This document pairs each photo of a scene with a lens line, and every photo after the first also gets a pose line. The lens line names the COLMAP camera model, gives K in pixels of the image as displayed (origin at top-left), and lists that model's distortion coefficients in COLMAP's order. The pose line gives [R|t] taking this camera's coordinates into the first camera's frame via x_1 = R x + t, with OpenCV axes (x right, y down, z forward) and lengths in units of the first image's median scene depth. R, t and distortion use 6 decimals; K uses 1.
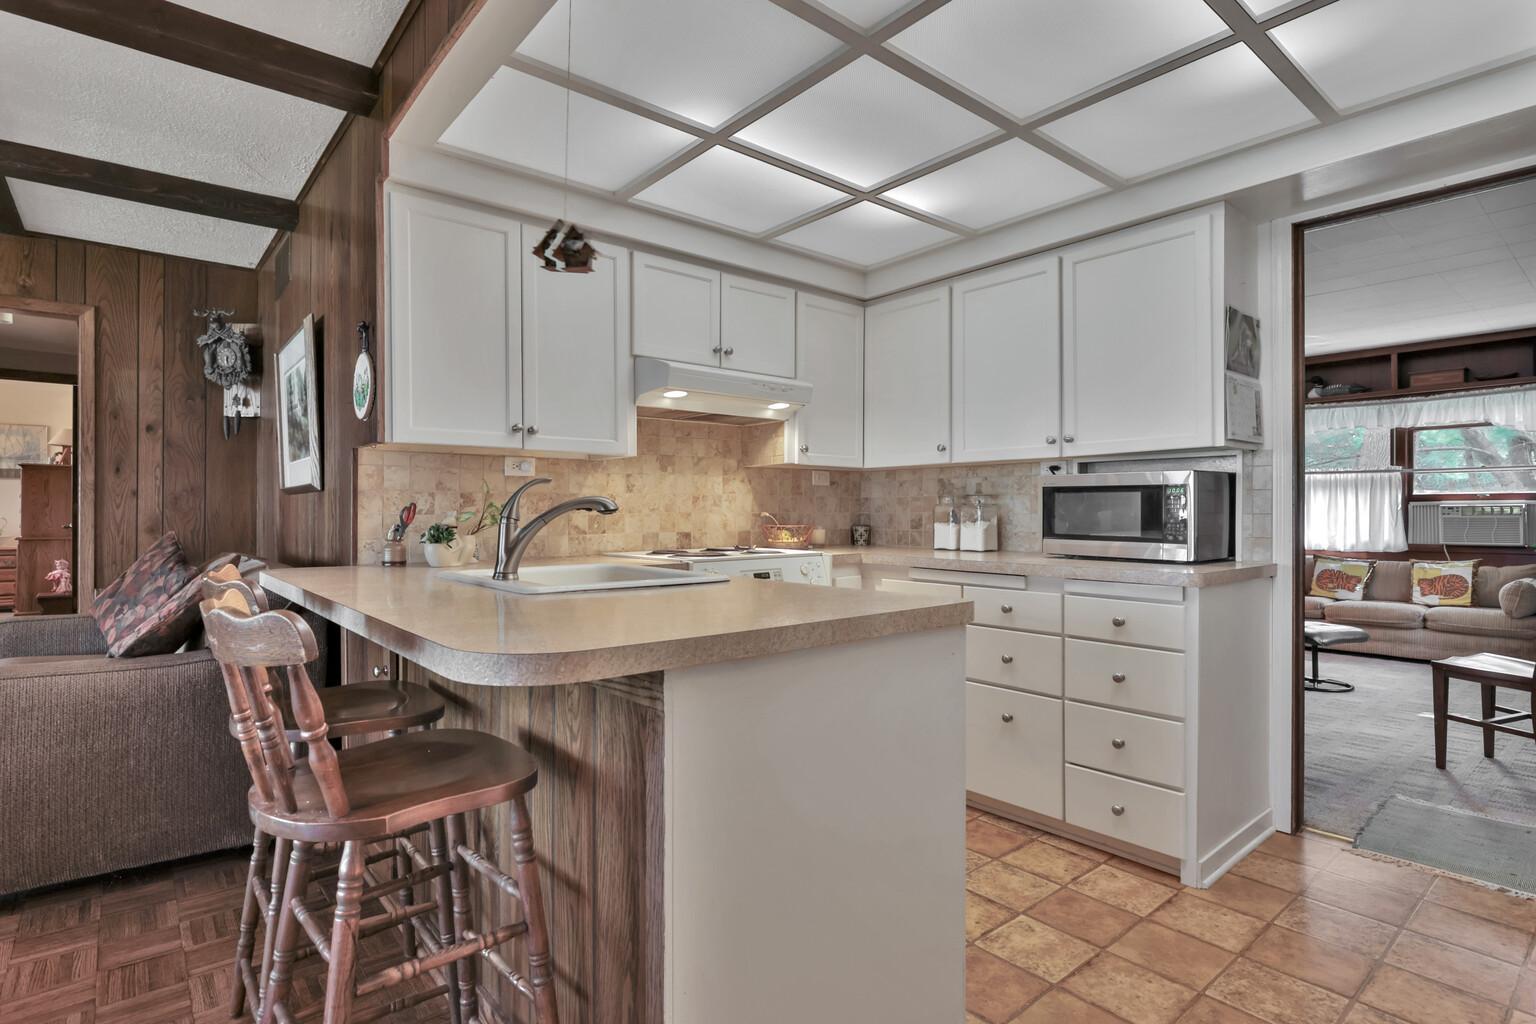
lens RADIAL K [[771.3, 0, 768.0], [0, 771.3, 512.0], [0, 0, 1]] dist [-0.001665, 0.000817]
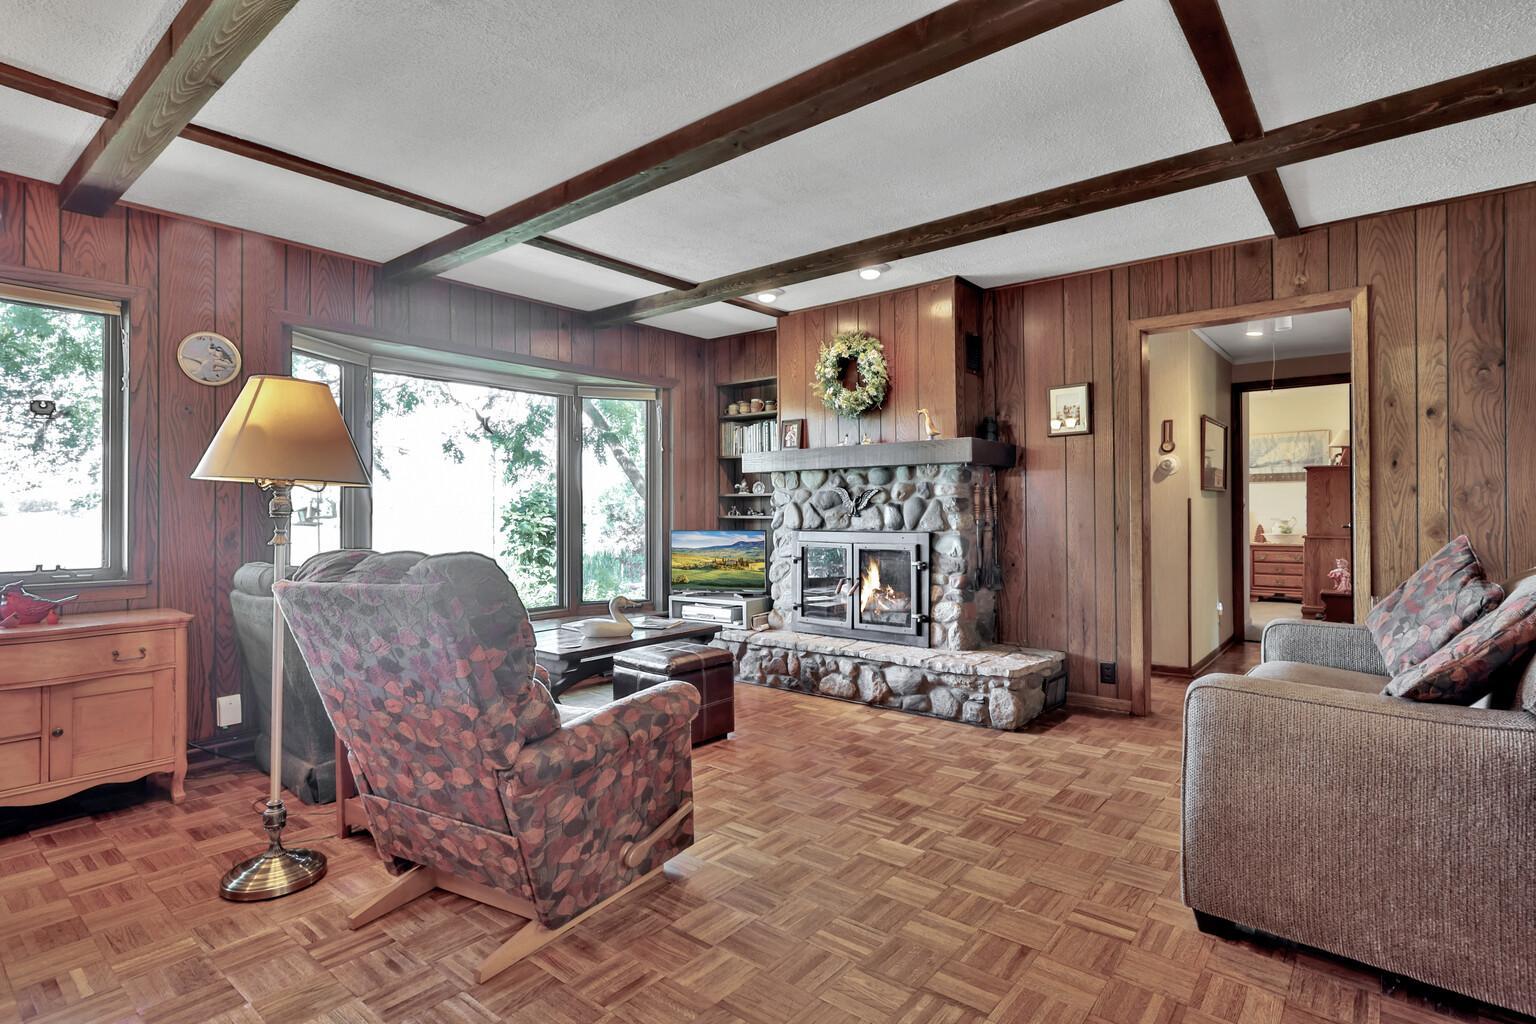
lens RADIAL K [[771.3, 0, 768.0], [0, 771.3, 512.0], [0, 0, 1]] dist [-0.001665, 0.000817]
pose [[0.185252, -0.007013, -0.982666, -0.110455], [0.008632, 0.999948, -0.005509, -0.000695], [0.982653, -0.007462, 0.185302, 0.131769]]
